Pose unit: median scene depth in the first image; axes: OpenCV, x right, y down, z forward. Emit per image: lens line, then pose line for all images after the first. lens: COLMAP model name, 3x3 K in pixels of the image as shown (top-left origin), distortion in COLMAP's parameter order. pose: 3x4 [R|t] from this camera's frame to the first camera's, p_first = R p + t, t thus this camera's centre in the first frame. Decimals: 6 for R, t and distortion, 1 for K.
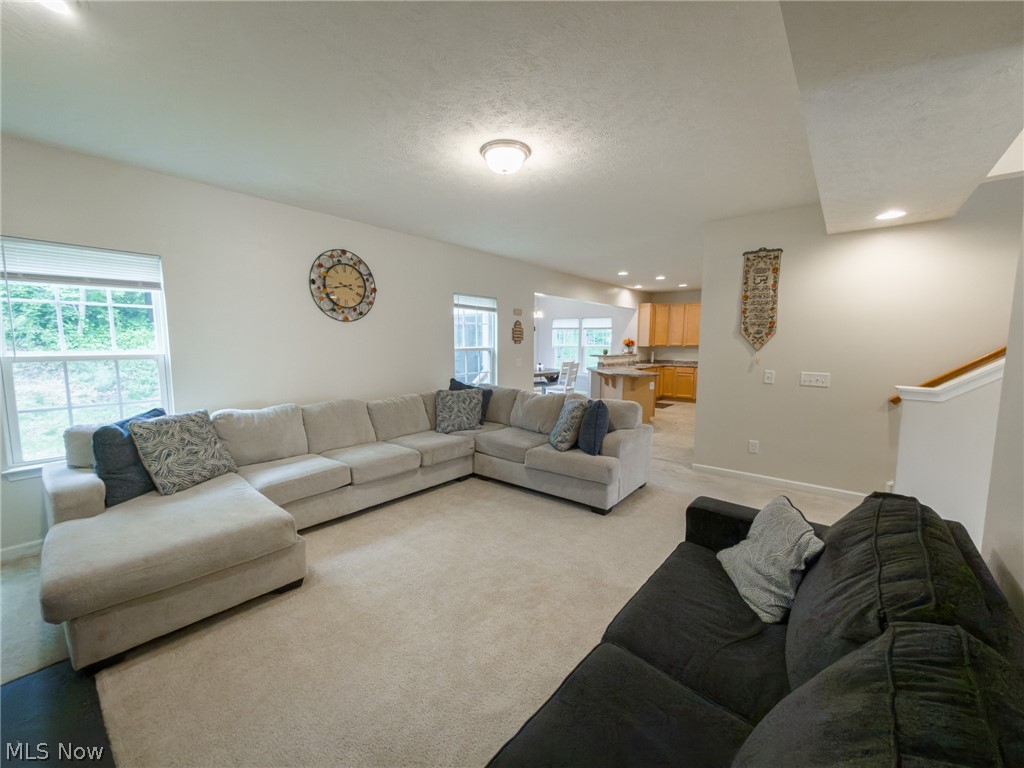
lens RADIAL K [[408.4, 0, 511.9], [0, 408.4, 384.8], [0, 0, 1]] dist [-0.002514, 0.000235]
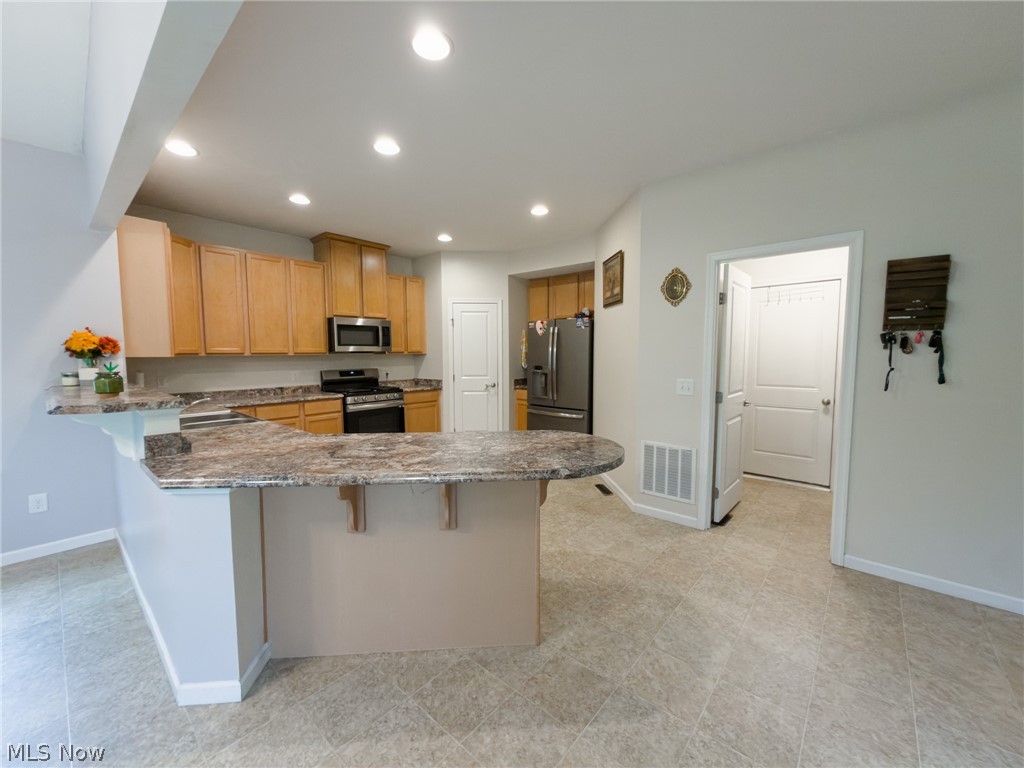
lens RADIAL K [[408.4, 0, 508.3], [0, 408.4, 385.8], [0, 0, 1]] dist [-0.002514, 0.000235]
pose [[0.029343, -0.086180, 0.995847, 0.037663], [0.108467, 0.990668, 0.082536, -0.153349], [-0.993667, 0.105594, 0.038417, 1.609000]]
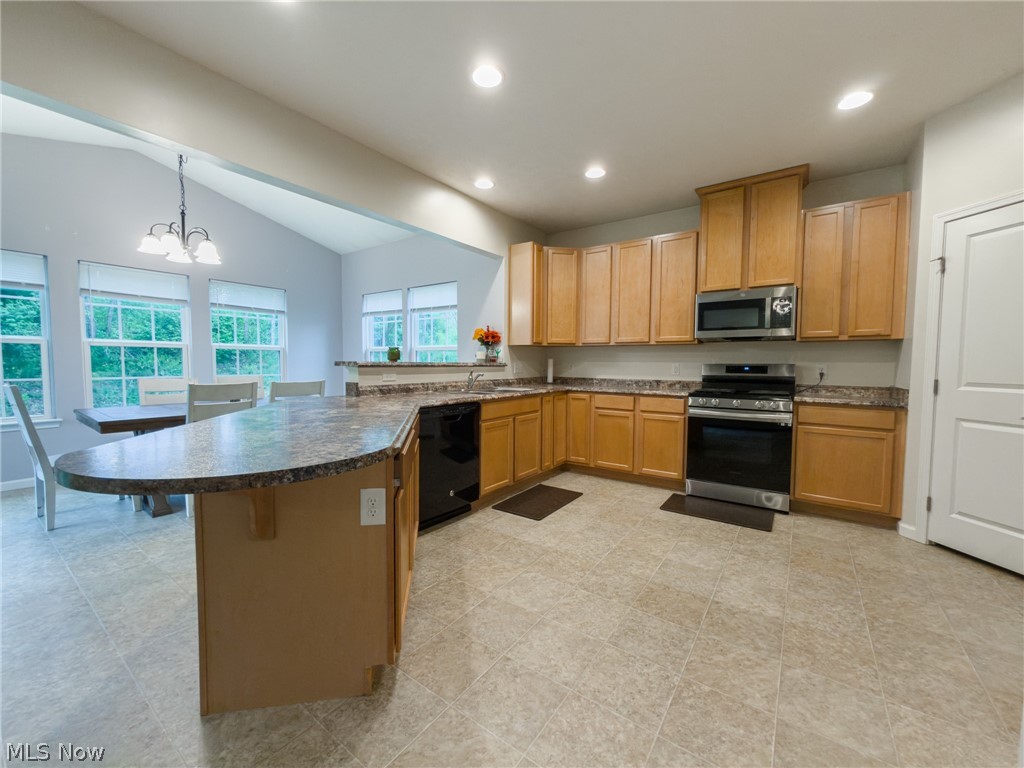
lens RADIAL K [[408.4, 0, 515.2], [0, 408.4, 384.9], [0, 0, 1]] dist [-0.002514, 0.000235]
pose [[0.997380, -0.001698, 0.072322, 0.641101], [0.005206, 0.998817, -0.048348, -0.072489], [-0.072154, 0.048598, 0.996209, 1.299247]]
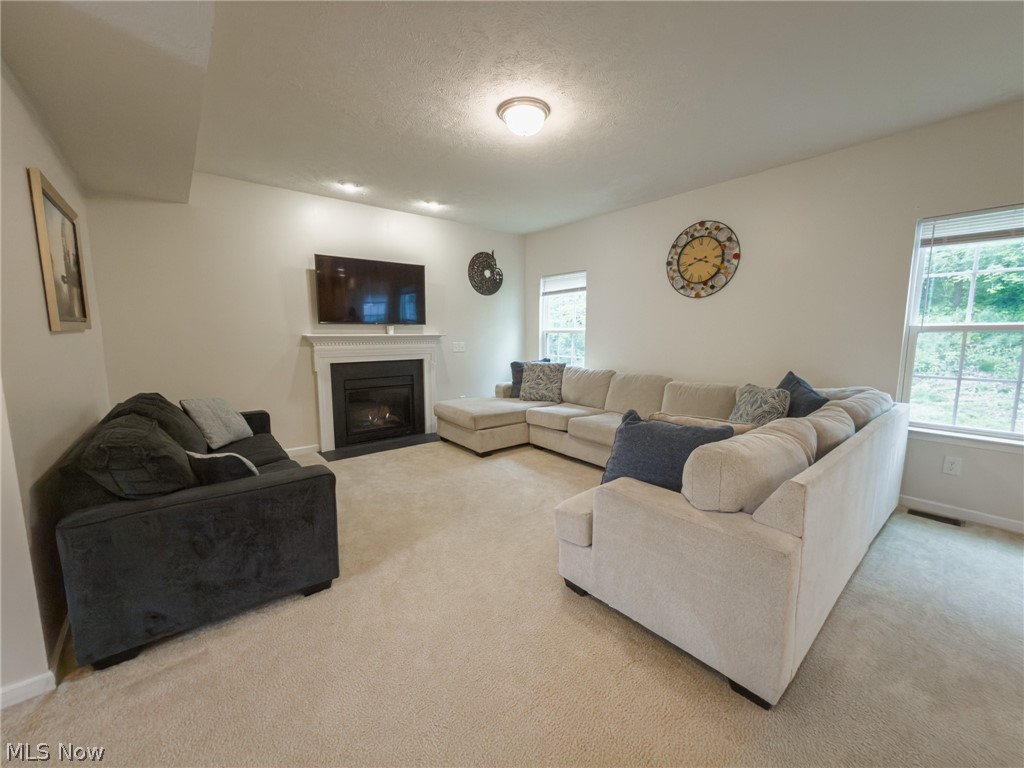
lens RADIAL K [[408.4, 0, 514.7], [0, 408.4, 385.1], [0, 0, 1]] dist [-0.002514, 0.000235]
pose [[-0.184549, 0.122408, -0.975171, 0.598983], [-0.104220, 0.984182, 0.143262, -0.044257], [0.977282, 0.128071, -0.168873, 0.735410]]
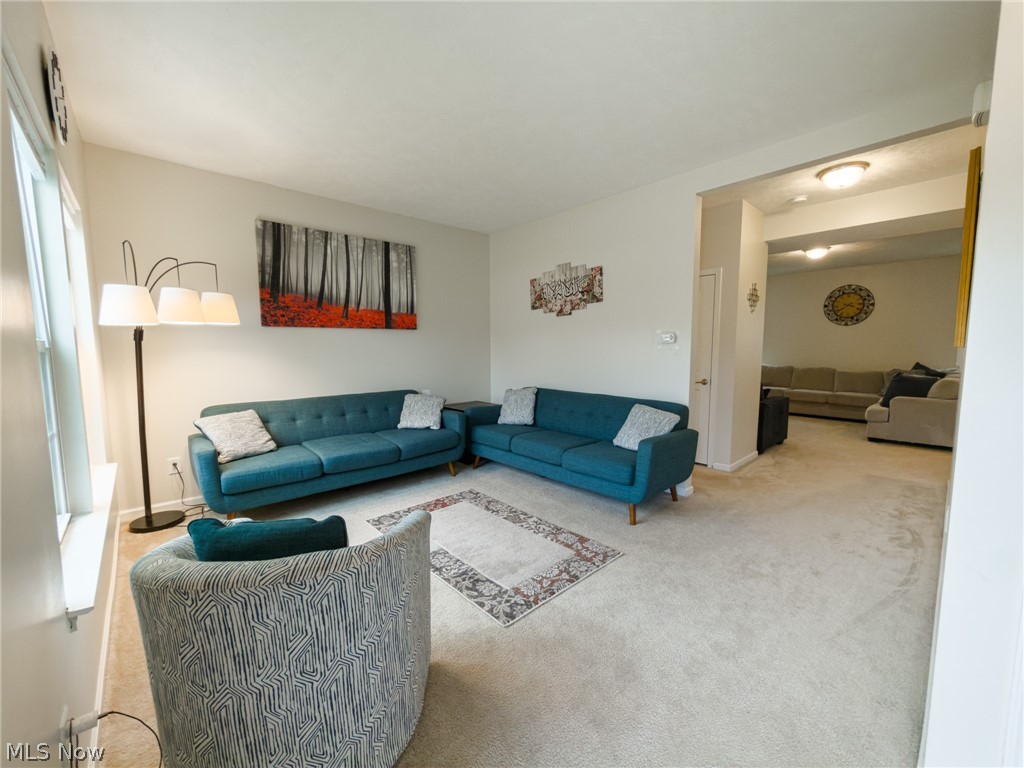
lens RADIAL K [[408.4, 0, 514.8], [0, 408.4, 386.7], [0, 0, 1]] dist [-0.002514, 0.000235]
pose [[-0.134763, 0.099671, -0.985852, 1.476687], [-0.100129, 0.988466, 0.113622, 0.047645], [0.985806, 0.114024, -0.123229, -0.154167]]
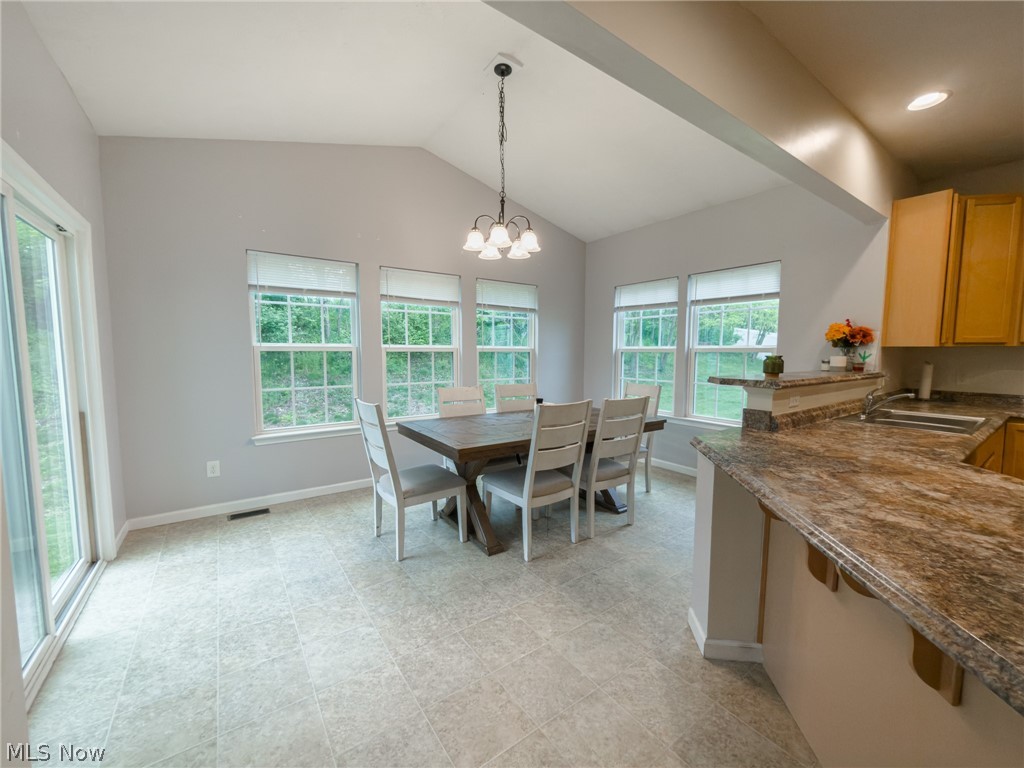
lens RADIAL K [[408.4, 0, 512.7], [0, 408.4, 382.8], [0, 0, 1]] dist [-0.002514, 0.000235]
pose [[0.966490, 0.018347, -0.256048, 0.279093], [-0.025995, 0.999310, -0.026517, -0.120613], [0.255384, 0.032284, 0.966300, 1.458143]]
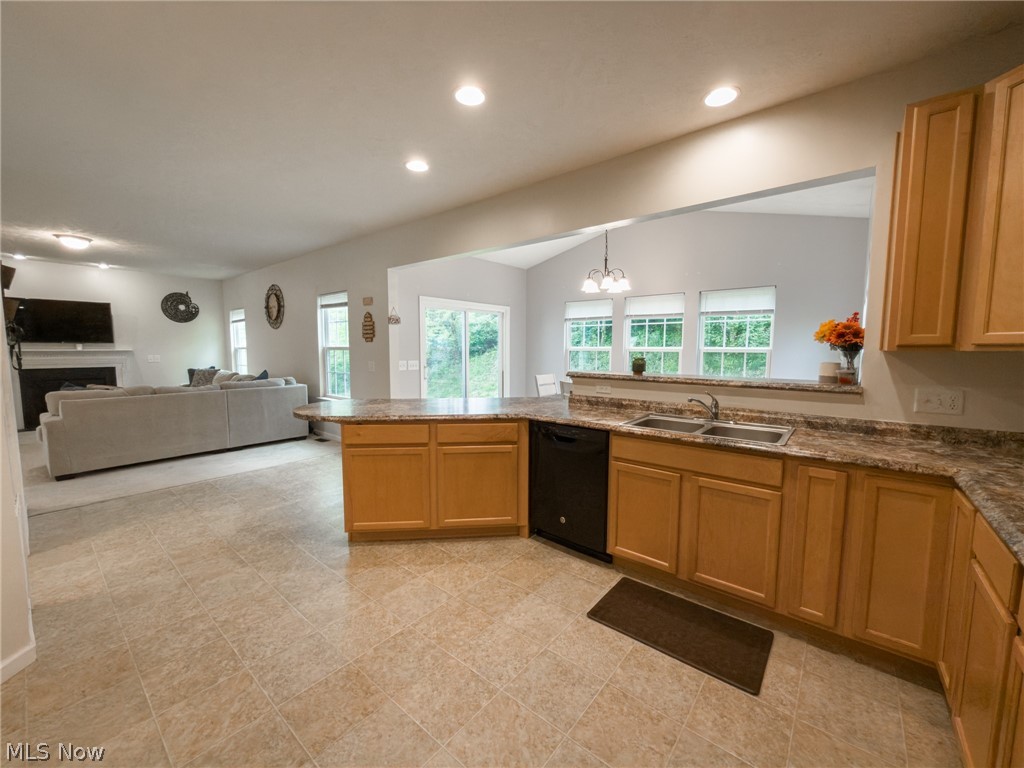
lens RADIAL K [[408.4, 0, 510.9], [0, 408.4, 386.6], [0, 0, 1]] dist [-0.002514, 0.000235]
pose [[-0.001768, 0.092137, -0.995745, 1.155535], [-0.109709, 0.989718, 0.091774, -0.170949], [0.993962, 0.109404, 0.008358, 1.848735]]
